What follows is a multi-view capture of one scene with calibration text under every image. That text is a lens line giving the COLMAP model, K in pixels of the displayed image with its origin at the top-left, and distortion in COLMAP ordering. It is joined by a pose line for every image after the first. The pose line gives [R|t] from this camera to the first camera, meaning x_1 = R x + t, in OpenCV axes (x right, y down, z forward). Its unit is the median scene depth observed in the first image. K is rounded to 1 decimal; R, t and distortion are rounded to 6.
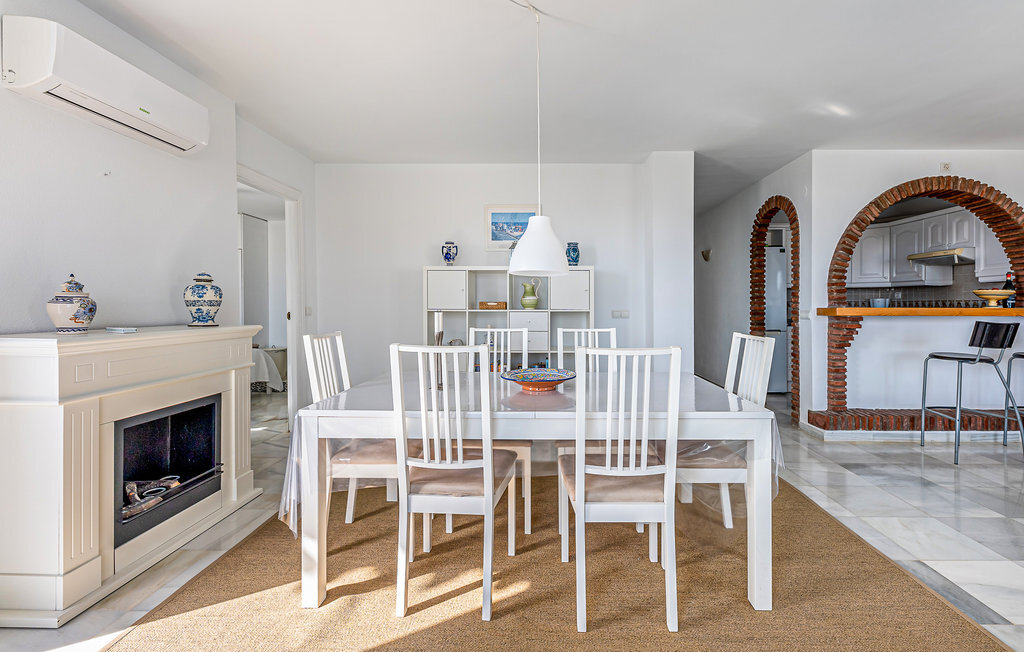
lens RADIAL K [[417.7, 0, 561.2], [0, 417.7, 305.2], [0, 0, 1]] dist [0.009430, -0.002796]
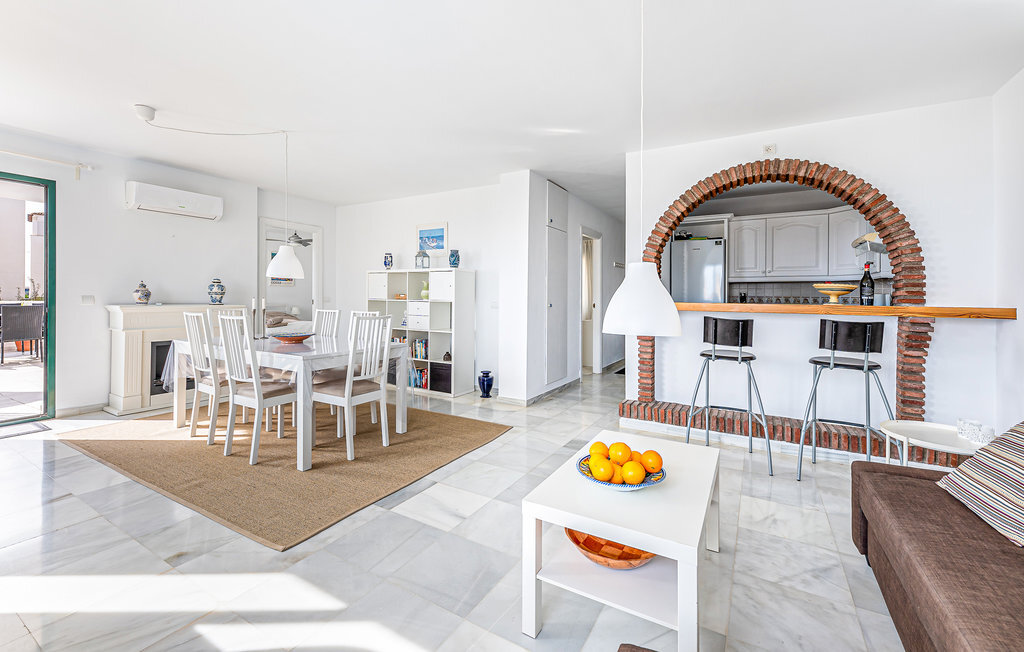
lens RADIAL K [[417.7, 0, 539.1], [0, 417.7, 294.9], [0, 0, 1]] dist [0.009430, -0.002796]
pose [[0.883171, 0.005967, -0.469013, 0.919203], [-0.012009, 0.999879, -0.009894, 0.002323], [0.468897, 0.014370, 0.883136, -0.036870]]
